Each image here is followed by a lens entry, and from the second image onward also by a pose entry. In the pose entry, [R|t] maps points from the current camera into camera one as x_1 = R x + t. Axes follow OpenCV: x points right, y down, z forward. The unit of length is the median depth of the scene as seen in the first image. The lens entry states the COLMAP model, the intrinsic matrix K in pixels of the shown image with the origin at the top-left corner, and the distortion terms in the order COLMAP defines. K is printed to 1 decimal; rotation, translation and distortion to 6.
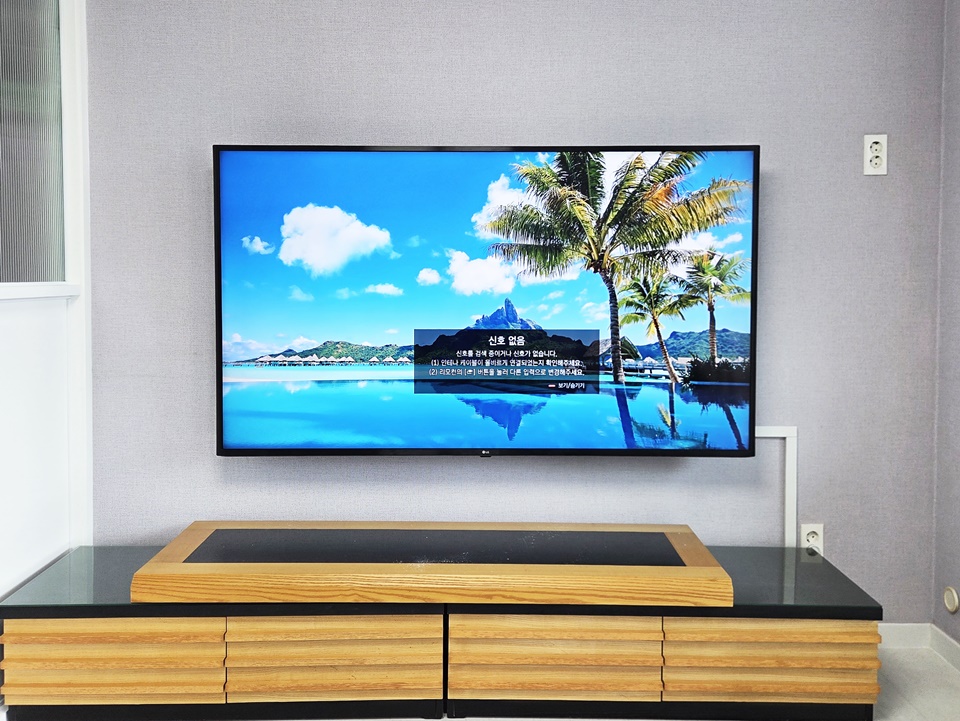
lens RADIAL K [[811.9, 0, 484.4], [0, 811.9, 302.9], [0, 0, 1]] dist [0.045435, 0.004035]
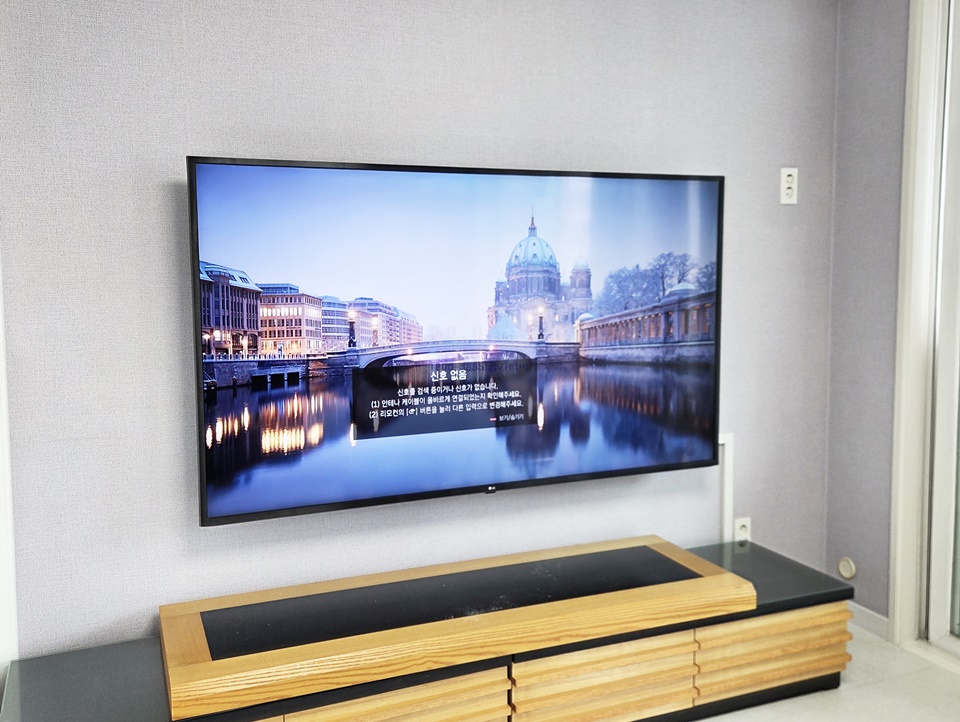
lens RADIAL K [[823.1, 0, 455.3], [0, 823.1, 327.2], [0, 0, 1]] dist [0.040988, -0.003876]
pose [[0.929951, -0.037285, 0.365787, -0.390358], [0.023420, 0.998832, 0.042270, -0.049020], [-0.366936, -0.030742, 0.929738, 0.115580]]
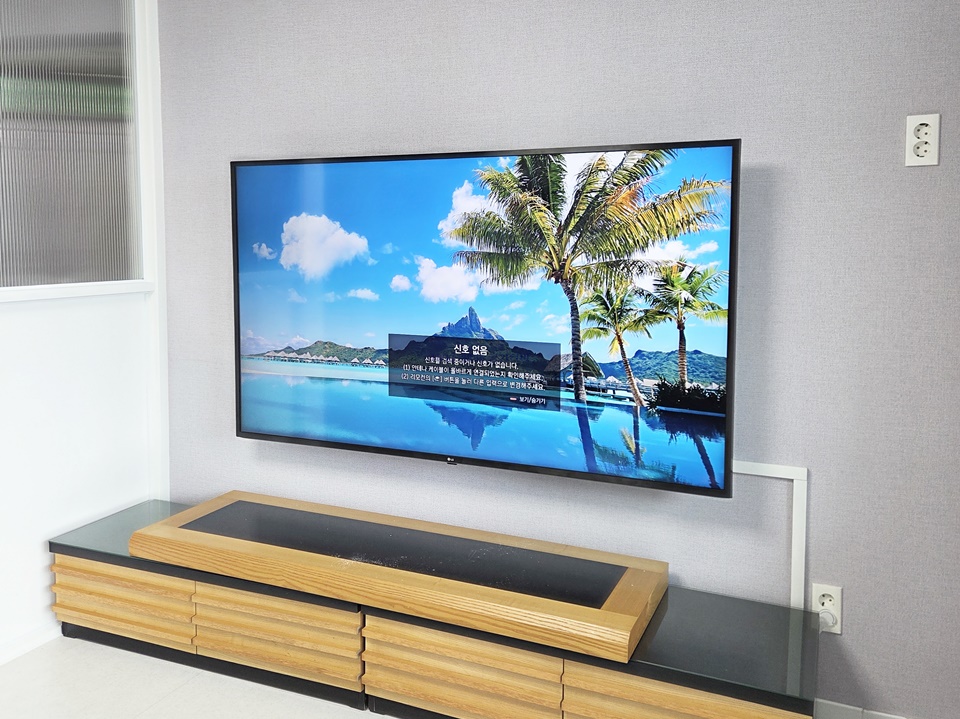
lens RADIAL K [[811.9, 0, 484.4], [0, 811.9, 301.9], [0, 0, 1]] dist [0.045435, 0.004035]
pose [[0.917976, 0.032721, -0.395285, 0.431943], [-0.017536, 0.998965, 0.041970, -0.053345], [0.396249, -0.031596, 0.917599, 0.103779]]
